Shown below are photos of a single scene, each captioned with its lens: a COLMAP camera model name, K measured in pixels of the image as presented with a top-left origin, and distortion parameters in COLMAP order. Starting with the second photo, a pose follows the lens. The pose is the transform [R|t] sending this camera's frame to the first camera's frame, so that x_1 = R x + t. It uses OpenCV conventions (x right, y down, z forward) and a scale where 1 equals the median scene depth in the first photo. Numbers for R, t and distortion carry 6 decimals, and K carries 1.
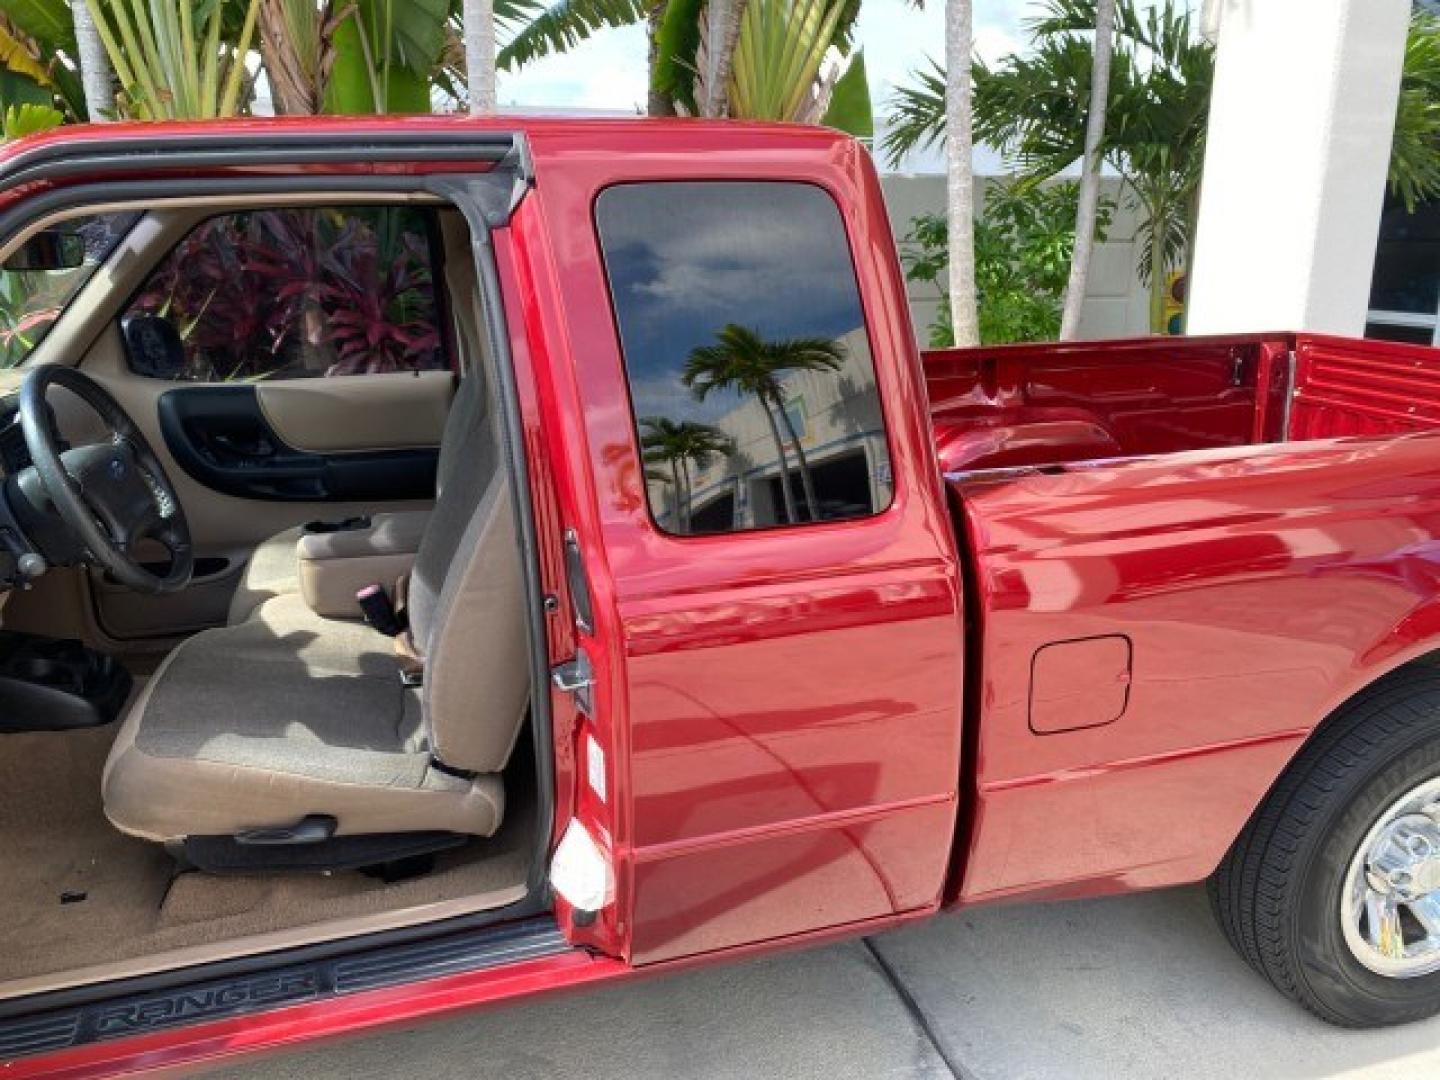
lens RADIAL K [[1069.0, 0, 699.7], [0, 1069.0, 508.2], [0, 0, 1]] dist [0.001194, -0.001299]
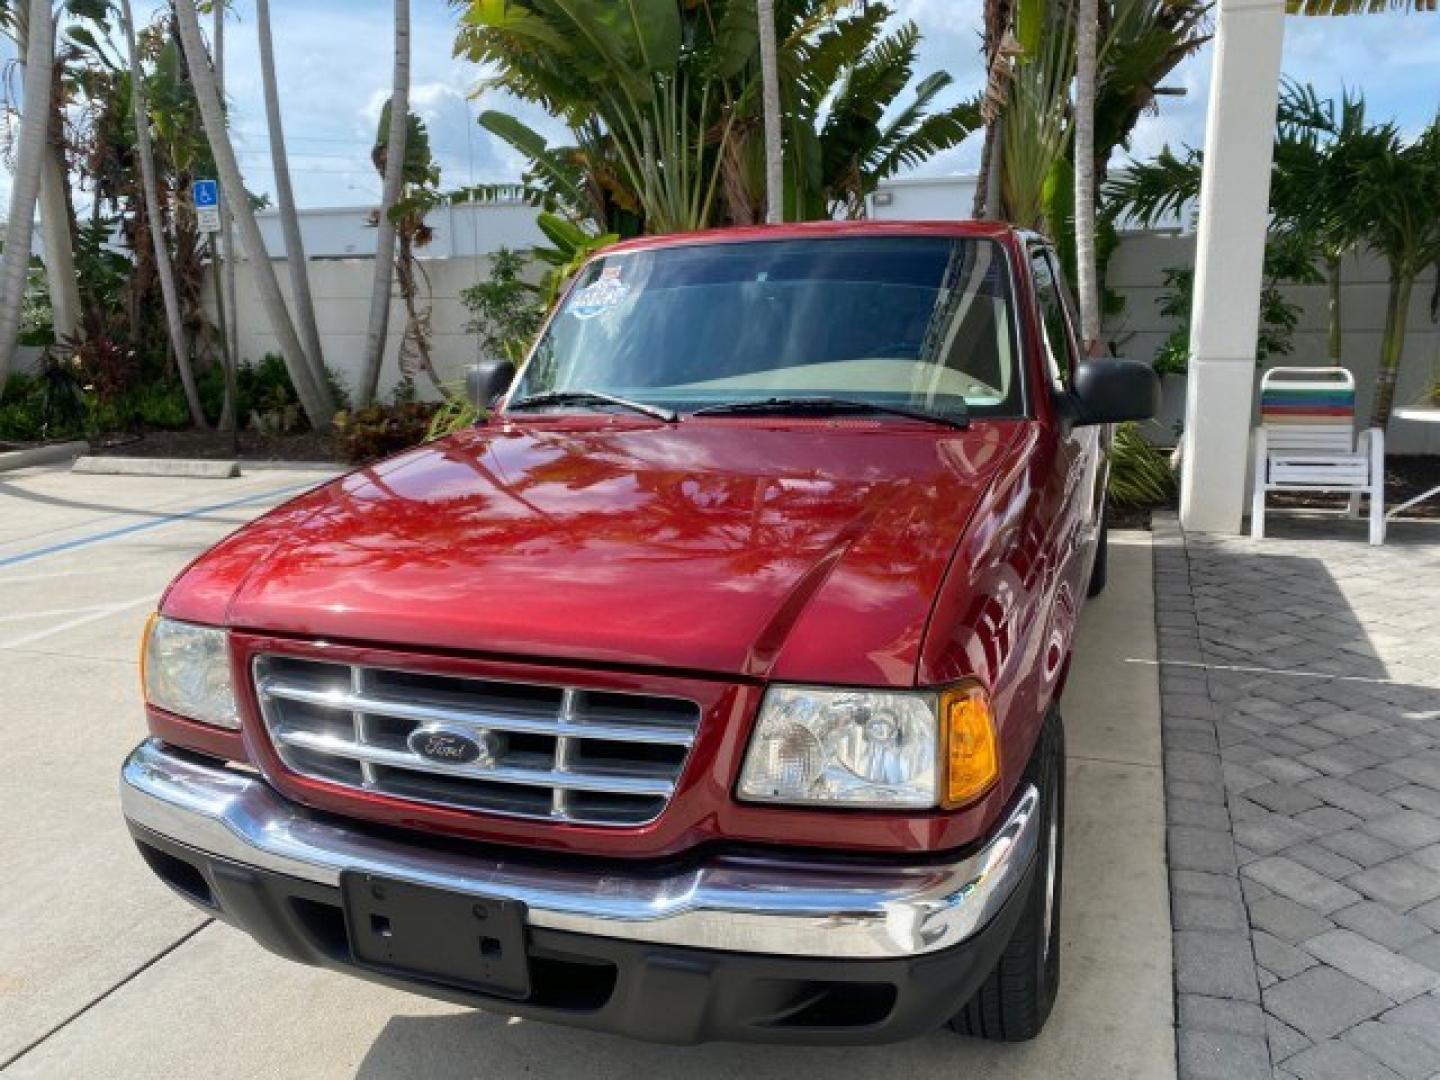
lens RADIAL K [[1094.6, 0, 709.8], [0, 1094.6, 537.5], [0, 0, 1]] dist [0.002542, -0.003478]
pose [[0.801458, 0.119163, -0.586058, 0.718098], [-0.132141, 0.991013, 0.020794, 0.125946], [0.583269, 0.060777, 0.810002, -0.491590]]
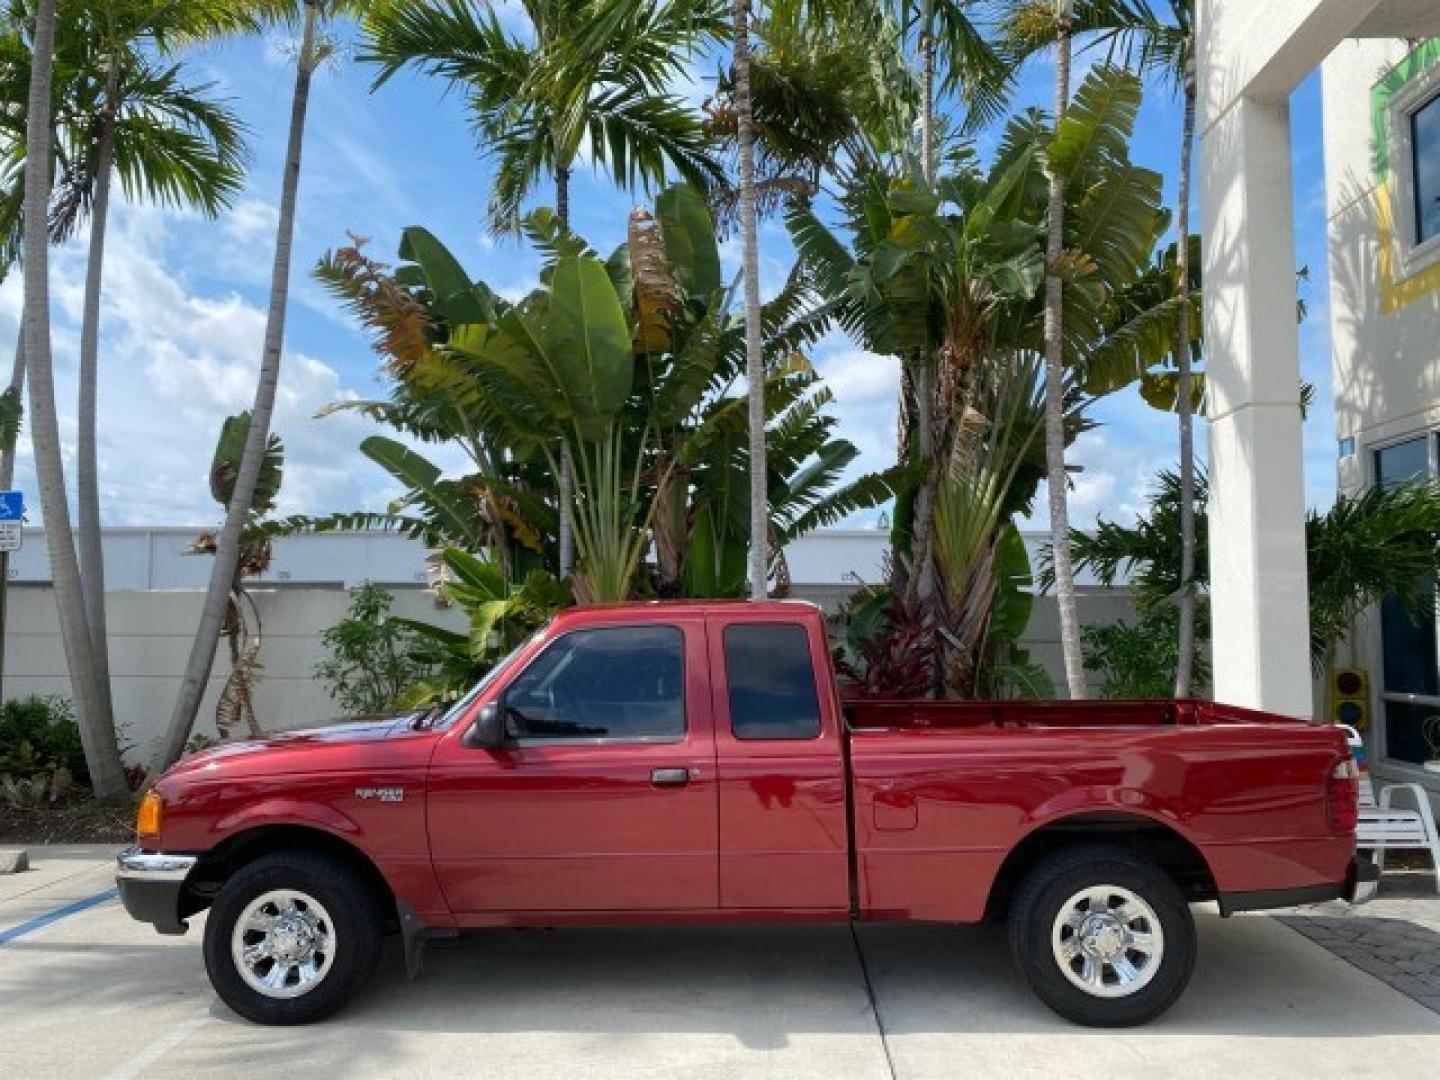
lens RADIAL K [[1108.1, 0, 719.2], [0, 1108.1, 540.0], [0, 0, 1]] dist [0.013863, -0.011104]
pose [[0.947936, -0.019175, -0.317883, 0.263032], [-0.085226, 0.946502, -0.311241, 0.137052], [0.306844, 0.322129, 0.895589, -0.577278]]
